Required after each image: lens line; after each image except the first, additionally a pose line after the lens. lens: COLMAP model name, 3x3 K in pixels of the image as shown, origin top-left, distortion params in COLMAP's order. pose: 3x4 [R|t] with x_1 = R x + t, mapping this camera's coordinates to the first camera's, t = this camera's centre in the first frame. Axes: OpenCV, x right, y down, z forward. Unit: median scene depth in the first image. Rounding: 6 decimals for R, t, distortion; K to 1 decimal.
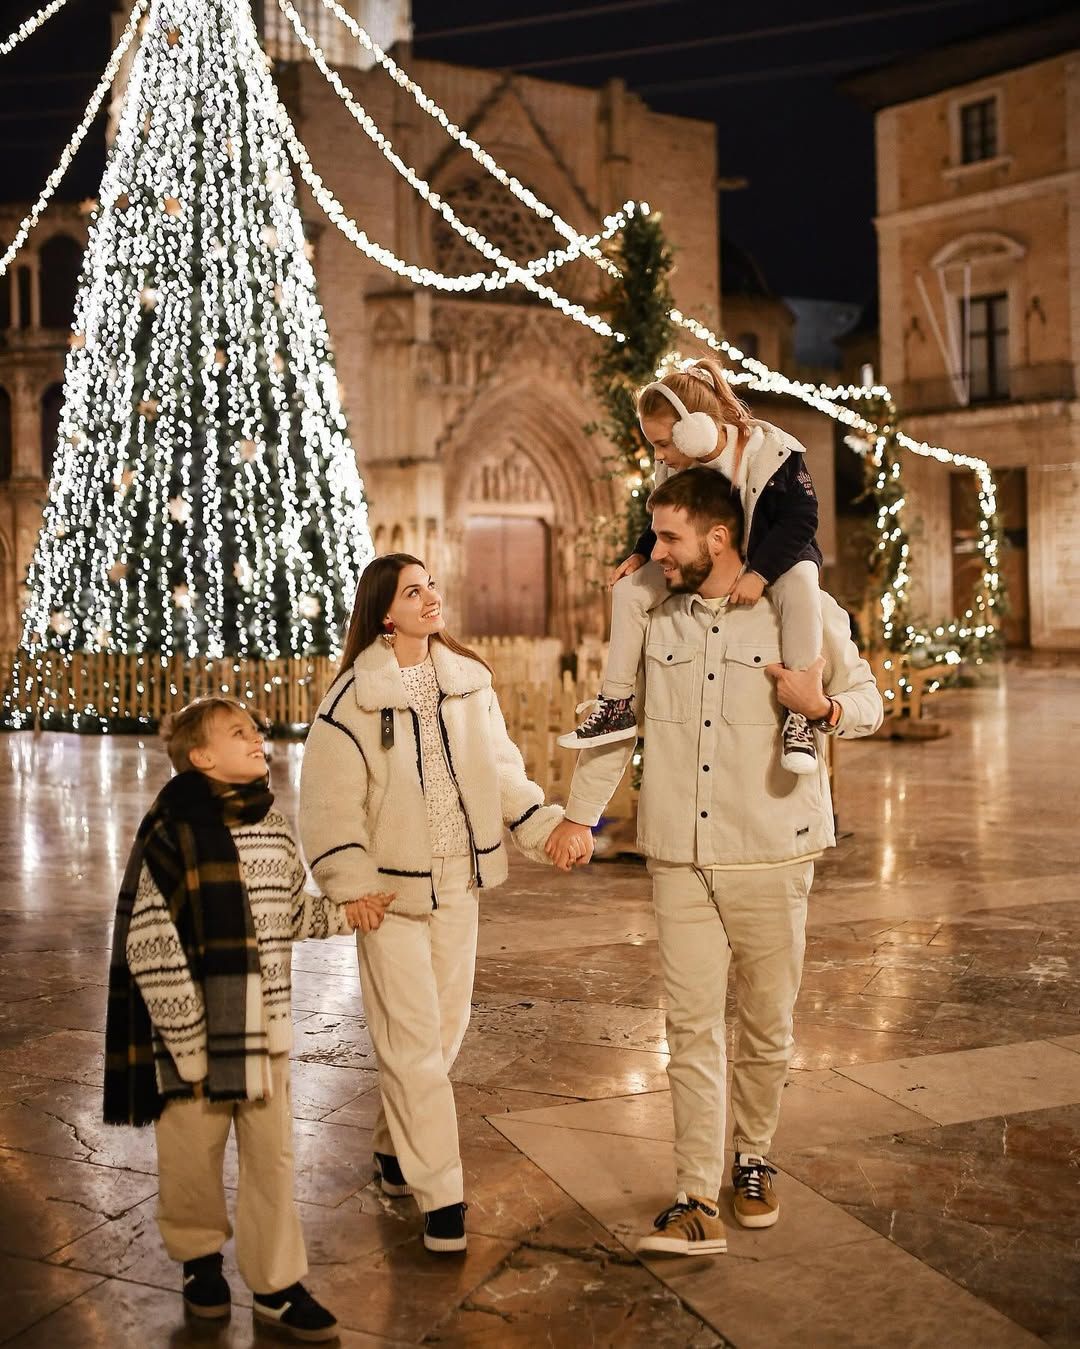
lens RADIAL K [[2475.8, 0, 541.0], [0, 2475.8, 564.1], [0, 0, 1]] dist [-0.017331, -0.030899]
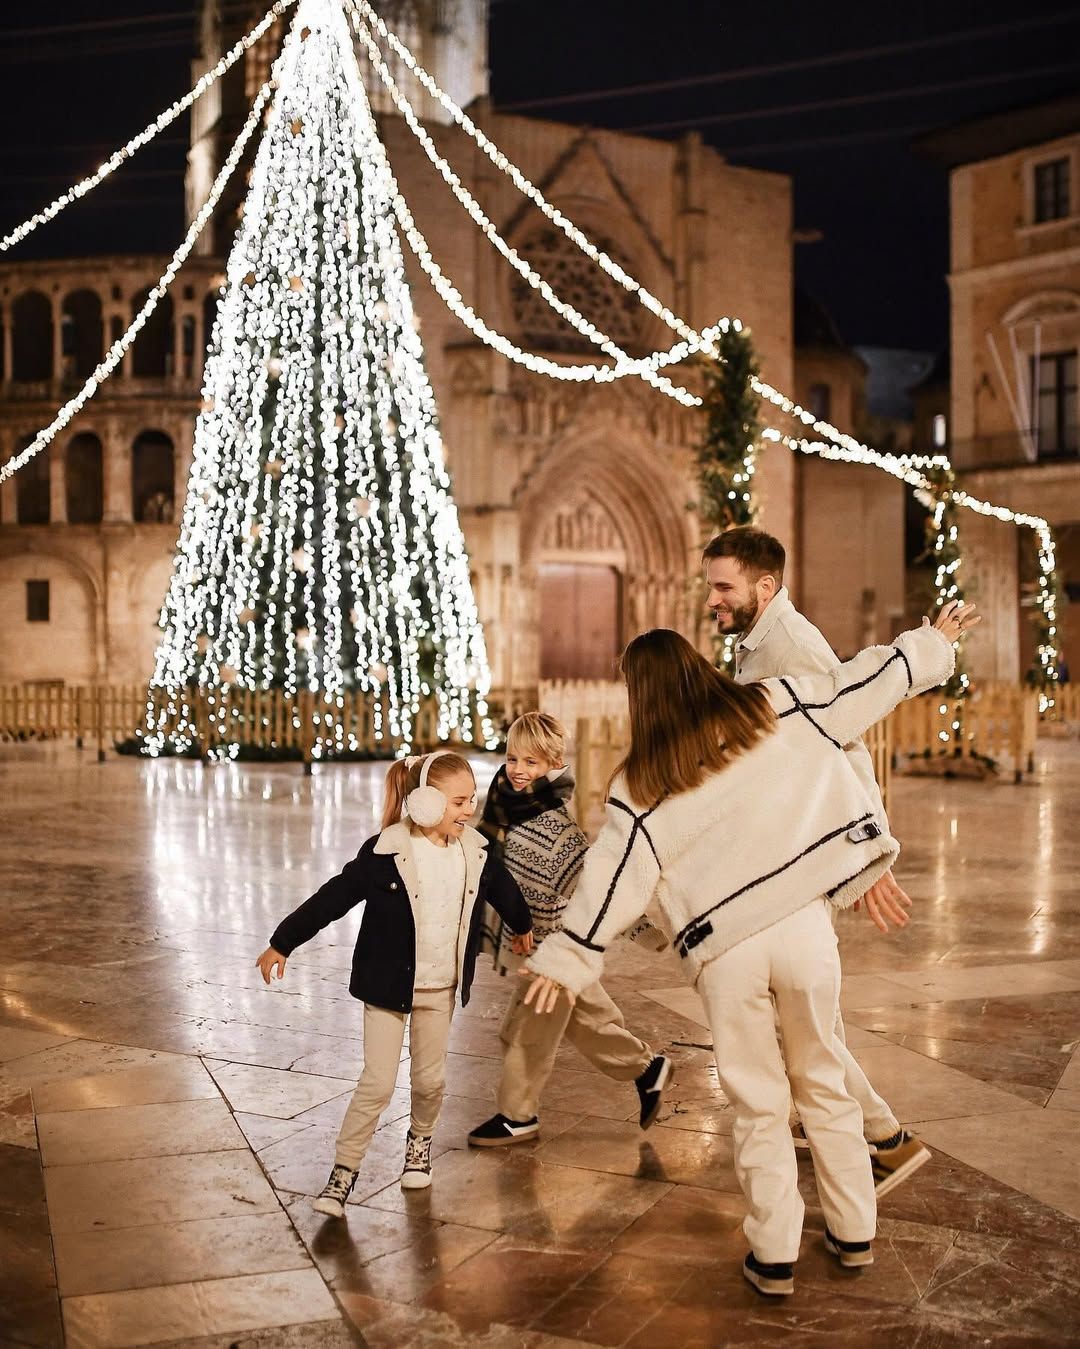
lens RADIAL K [[2615.3, 0, 455.0], [0, 2615.3, 676.4], [0, 0, 1]] dist [-0.040328, 0.187492]
pose [[0.998469, 0.013962, -0.053519, -0.013713], [-0.012554, 0.999569, 0.026548, -0.001947], [0.053867, -0.025836, 0.998214, -0.158225]]
